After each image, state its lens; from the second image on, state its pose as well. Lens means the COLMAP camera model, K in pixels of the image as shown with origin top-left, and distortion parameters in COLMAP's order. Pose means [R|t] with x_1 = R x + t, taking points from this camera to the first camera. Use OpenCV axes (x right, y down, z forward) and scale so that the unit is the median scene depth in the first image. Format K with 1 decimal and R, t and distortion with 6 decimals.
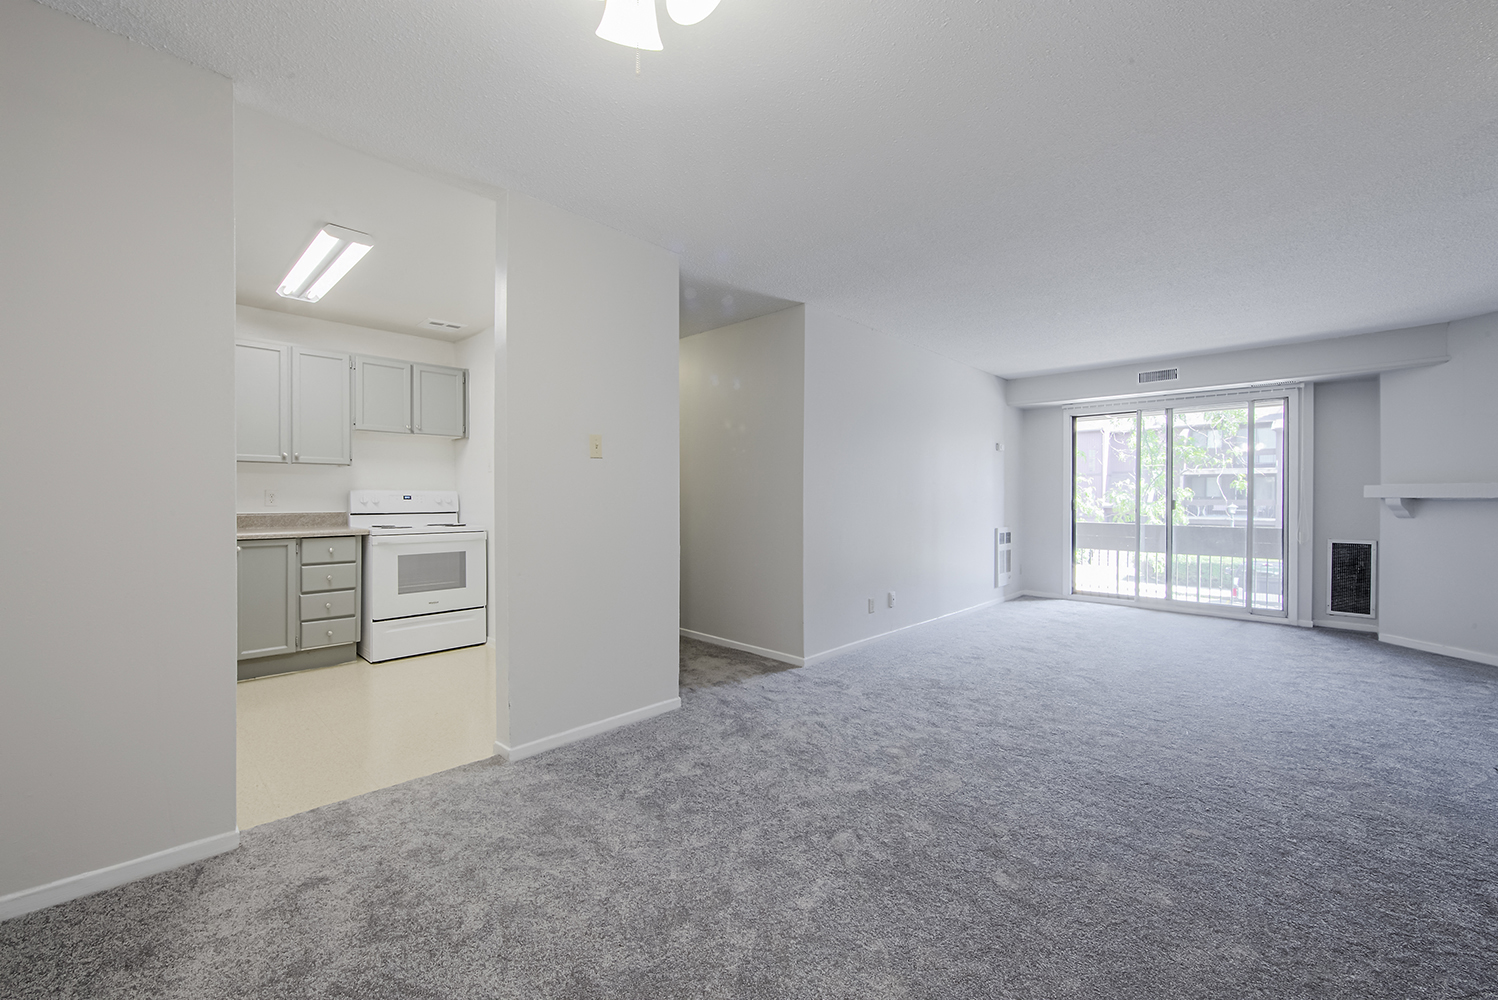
lens RADIAL K [[593.1, 0, 753.7], [0, 593.1, 498.3], [0, 0, 1]] dist [-0.007217, 0.000103]
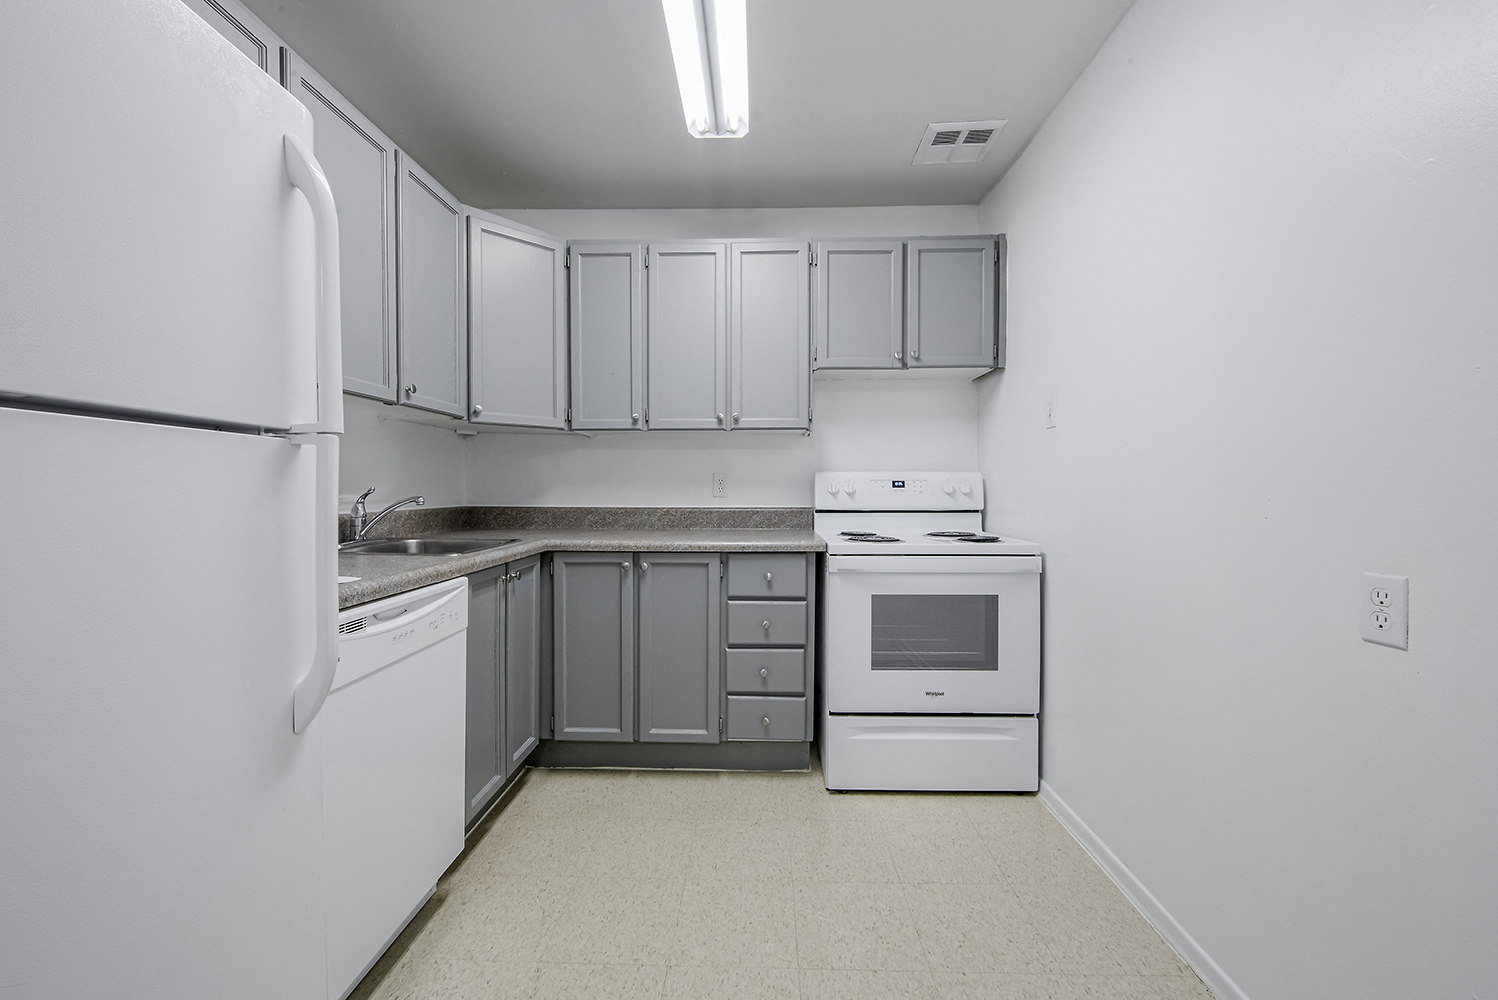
lens RADIAL K [[593.1, 0, 753.7], [0, 593.1, 498.3], [0, 0, 1]] dist [-0.007217, 0.000103]
pose [[0.675761, 0.016761, -0.736930, -0.268505], [-0.001850, 0.999777, 0.021042, 0.000628], [0.737119, -0.012856, 0.675641, 0.532440]]
